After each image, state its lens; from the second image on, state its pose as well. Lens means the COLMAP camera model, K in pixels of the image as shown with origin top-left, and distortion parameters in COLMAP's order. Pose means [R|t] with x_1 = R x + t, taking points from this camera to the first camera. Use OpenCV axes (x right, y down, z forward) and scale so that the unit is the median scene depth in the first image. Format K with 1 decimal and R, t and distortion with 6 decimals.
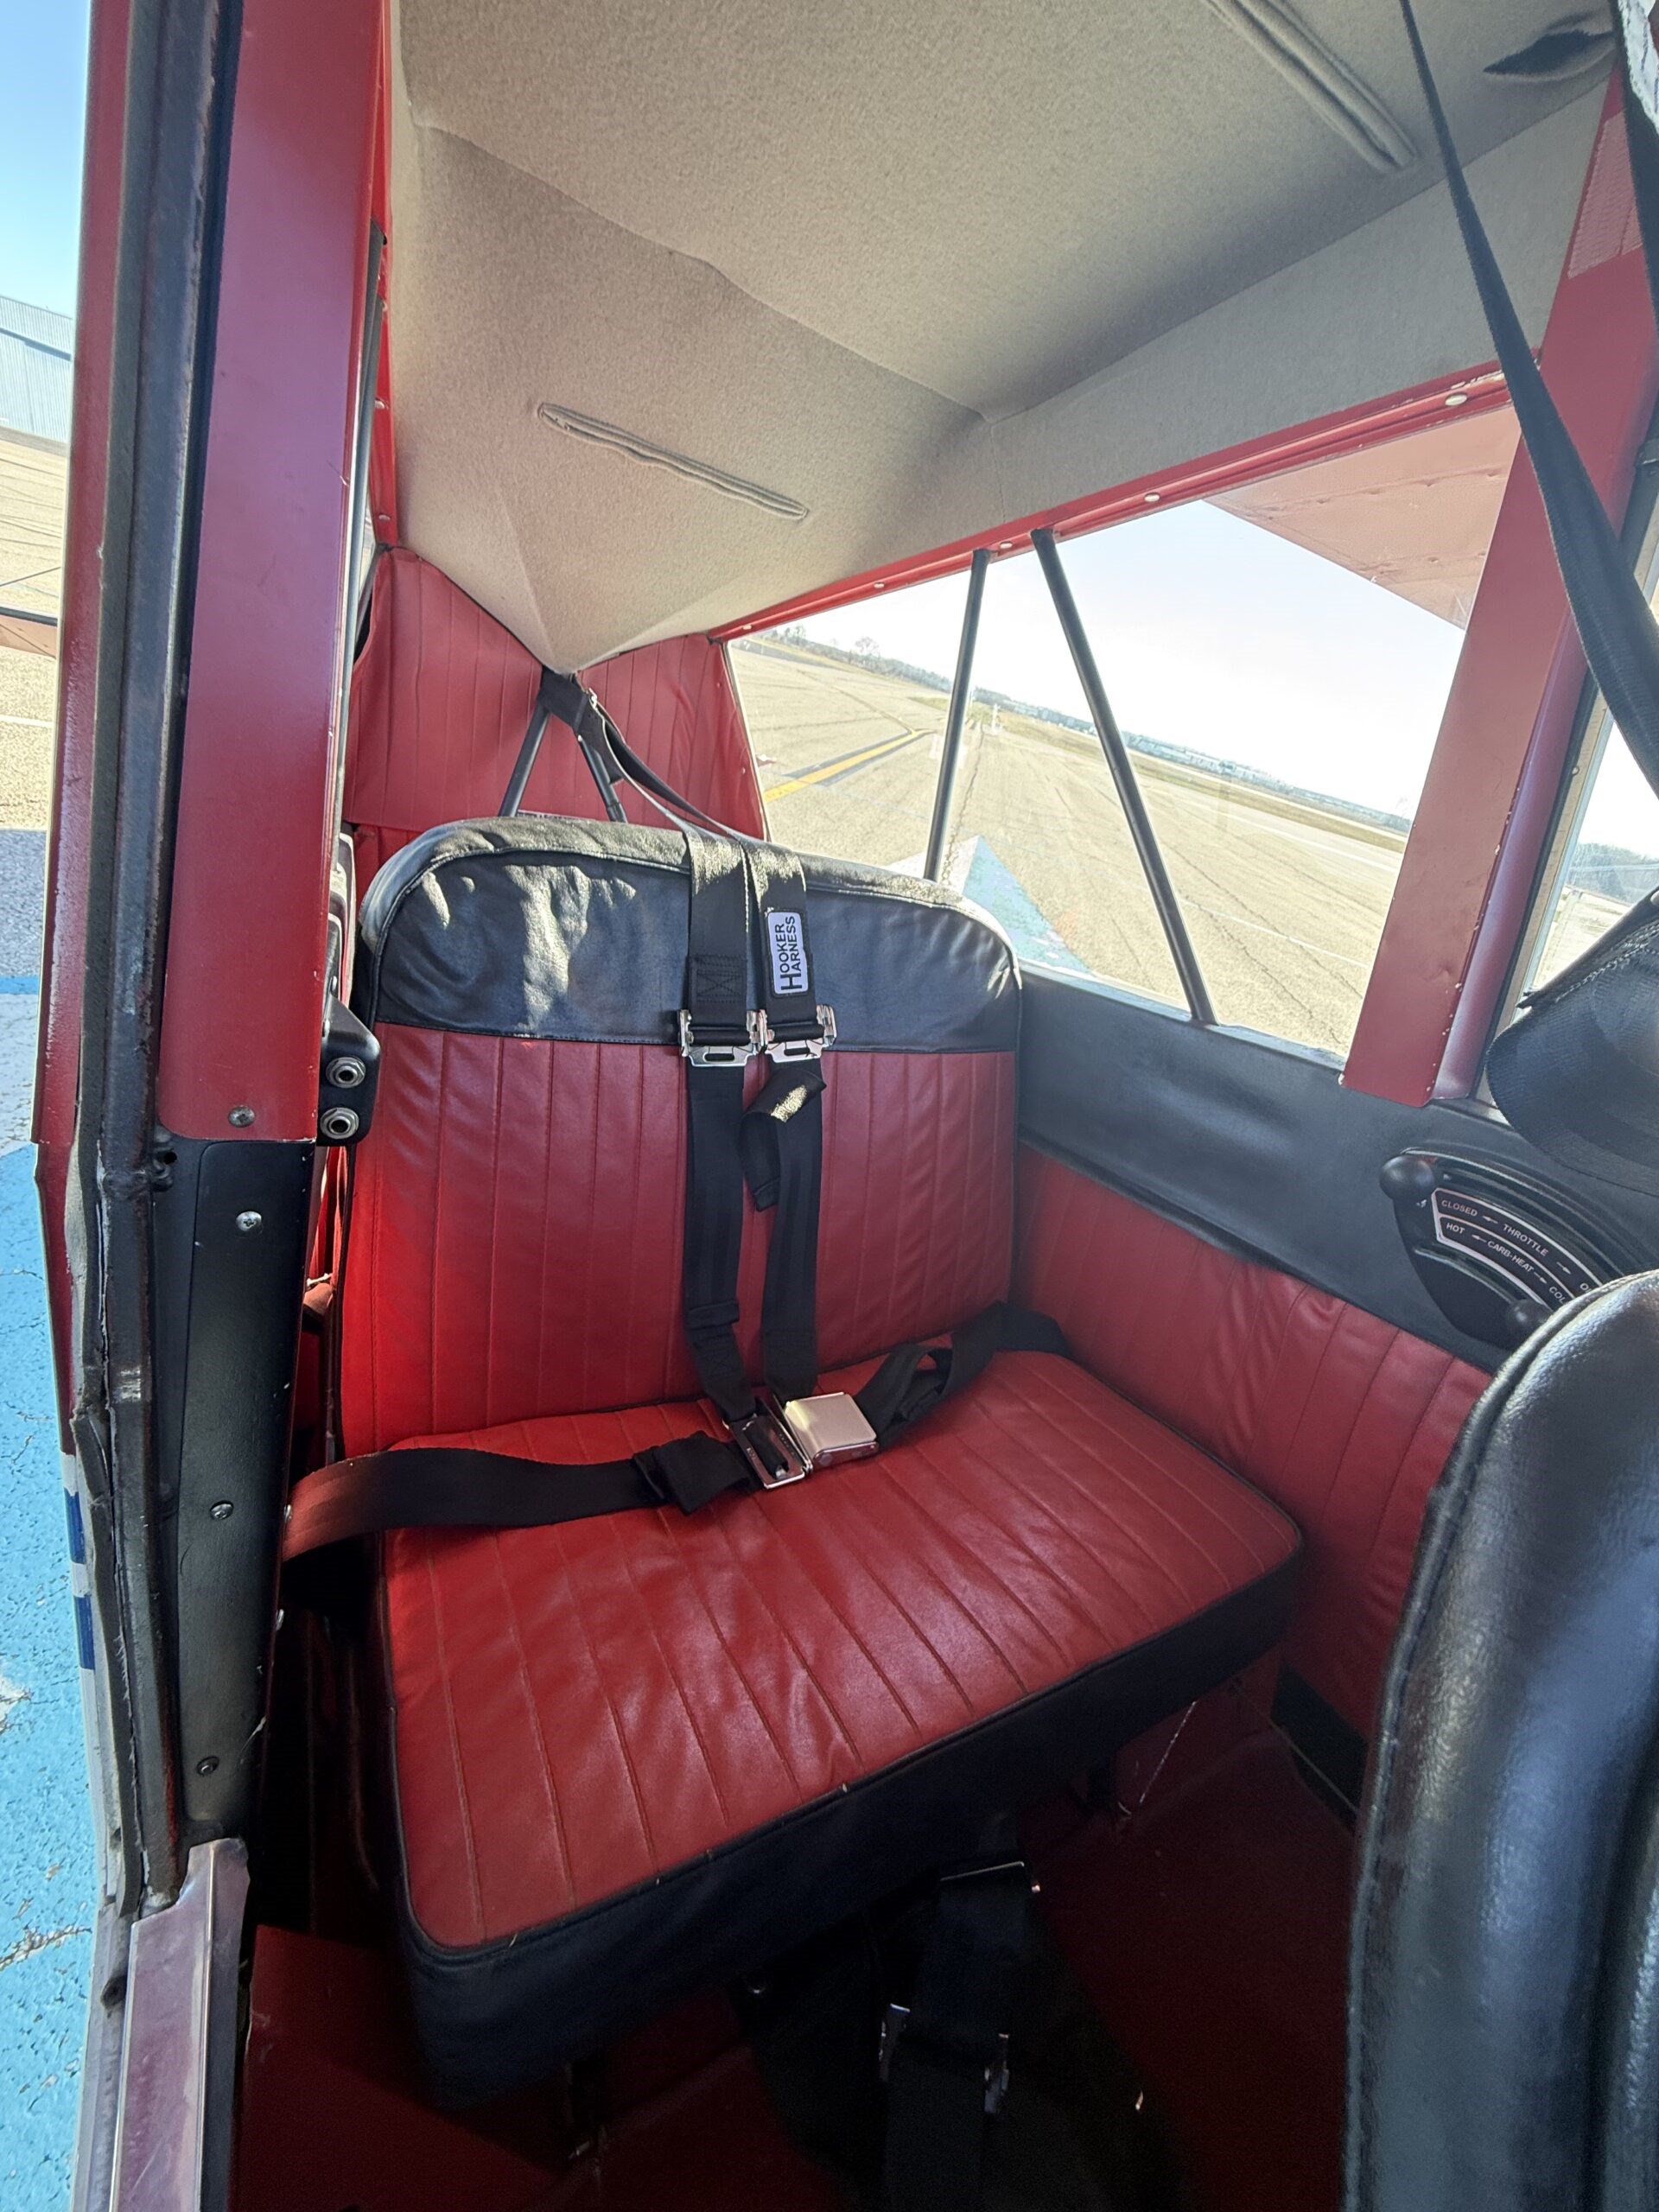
lens RADIAL K [[881.9, 0, 829.2], [0, 881.9, 1098.1], [0, 0, 1]] dist [-0.000399, -0.000004]
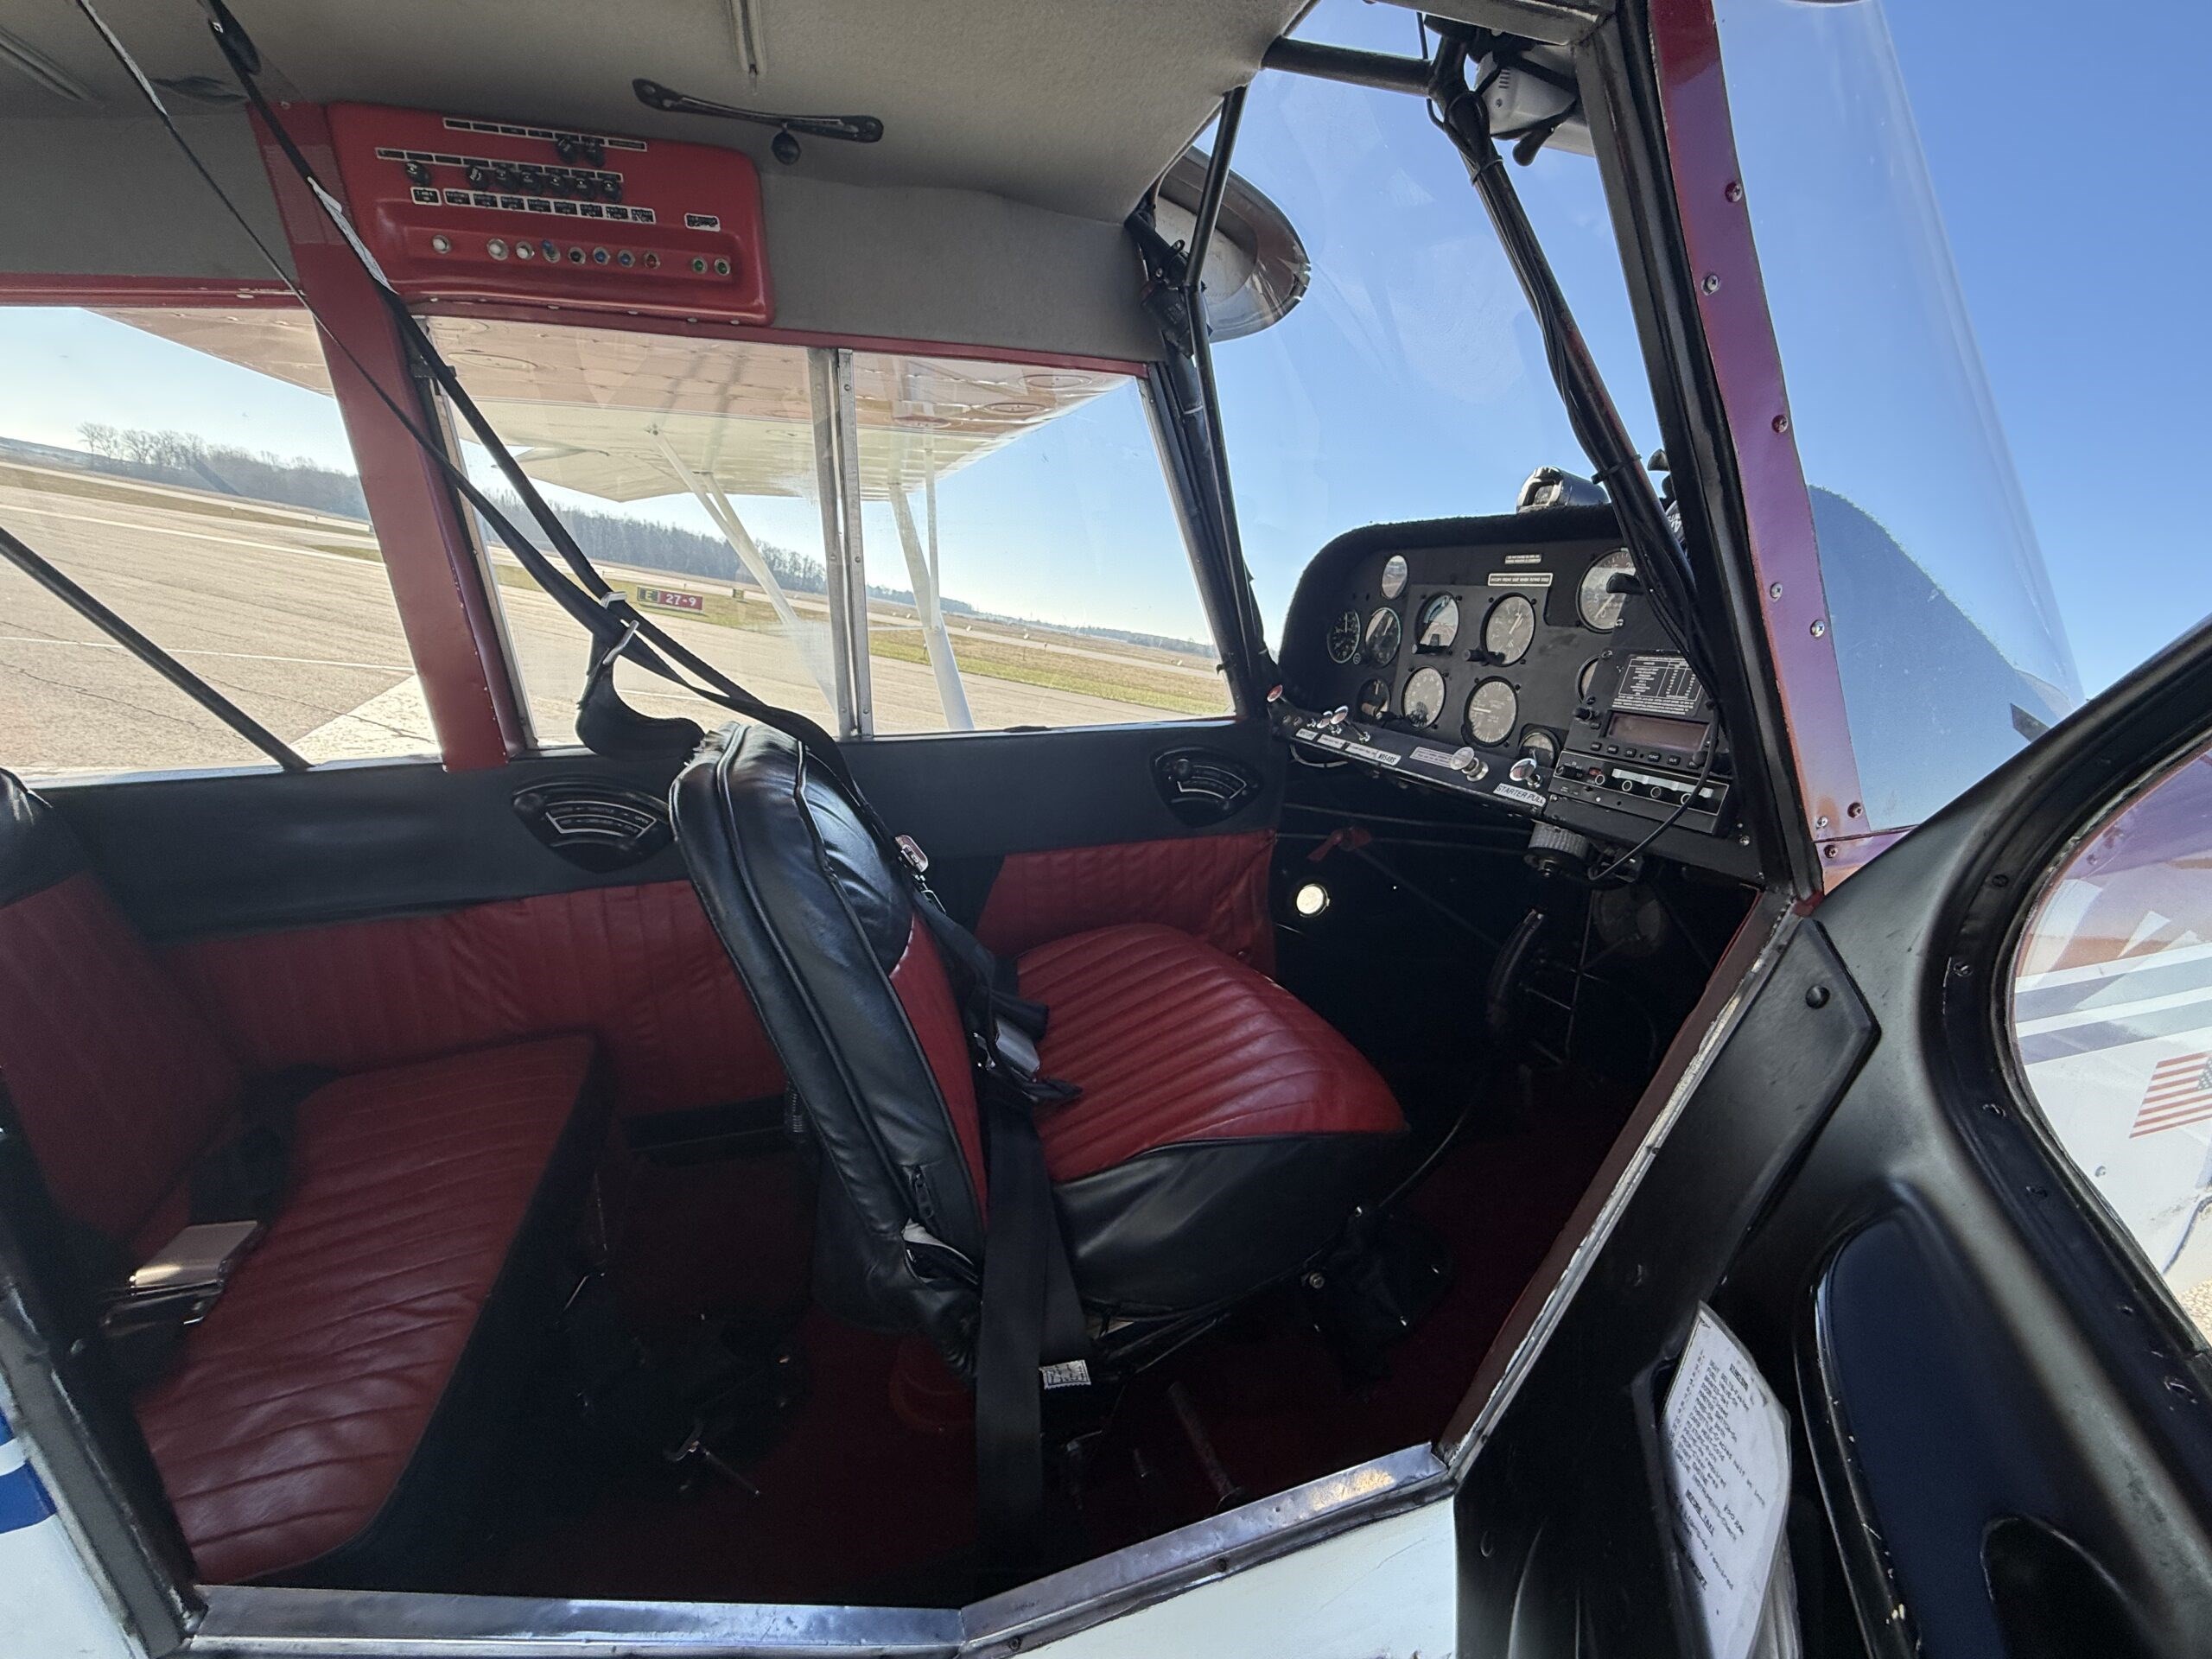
lens RADIAL K [[880.2, 0, 1098.6], [0, 880.2, 831.4], [0, 0, 1]] dist [-0.001296, -0.000130]
pose [[0.210843, -0.422933, 0.881291, -0.467264], [0.330863, 0.879221, 0.342783, -0.060820], [-0.919823, 0.219314, 0.325310, -0.403208]]
